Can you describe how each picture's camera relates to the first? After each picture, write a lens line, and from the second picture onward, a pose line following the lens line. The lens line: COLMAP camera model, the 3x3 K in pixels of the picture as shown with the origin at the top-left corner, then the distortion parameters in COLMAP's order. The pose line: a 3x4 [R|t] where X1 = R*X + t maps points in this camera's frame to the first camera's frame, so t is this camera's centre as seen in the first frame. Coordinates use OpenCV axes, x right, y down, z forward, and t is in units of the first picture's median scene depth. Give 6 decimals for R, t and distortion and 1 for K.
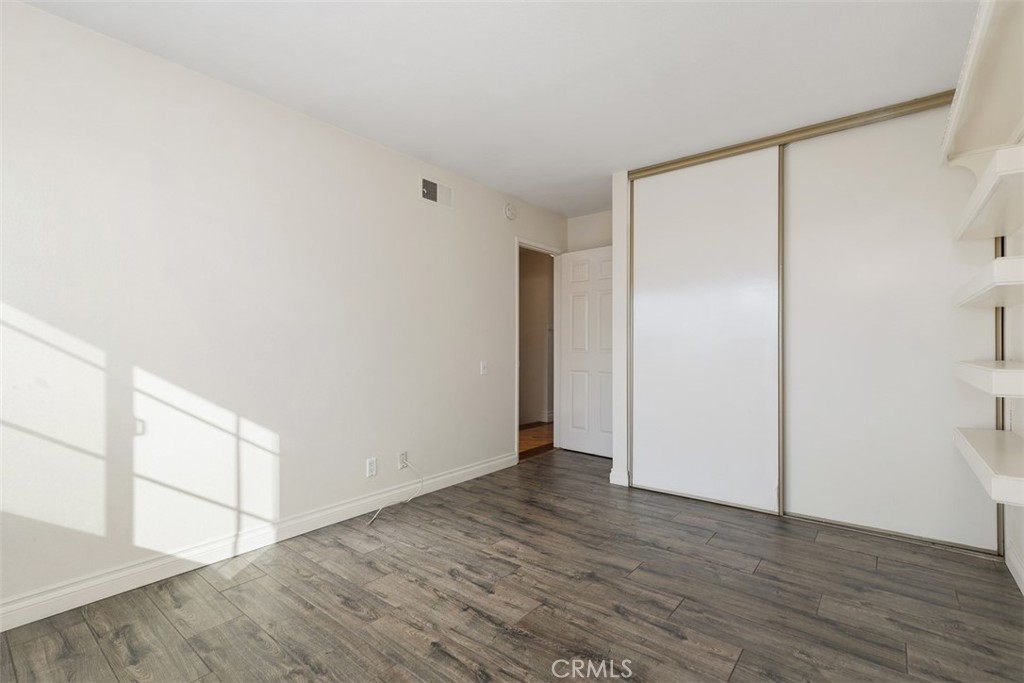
lens RADIAL K [[464.9, 0, 512.5], [0, 464.9, 342.6], [0, 0, 1]] dist [0.009521, -0.001795]
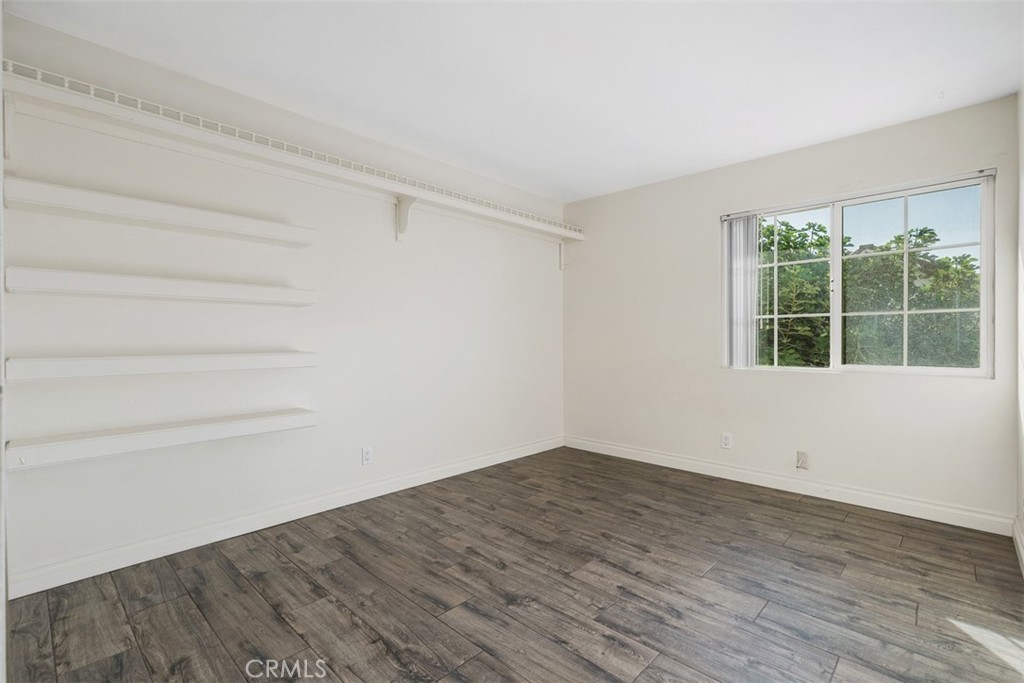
lens RADIAL K [[464.9, 0, 512.6], [0, 464.9, 340.0], [0, 0, 1]] dist [0.009521, -0.001795]
pose [[-0.996789, 0.001105, 0.080067, 0.103577], [0.000969, 0.999998, -0.001741, 0.011928], [-0.080068, -0.001658, -0.996788, 2.024790]]
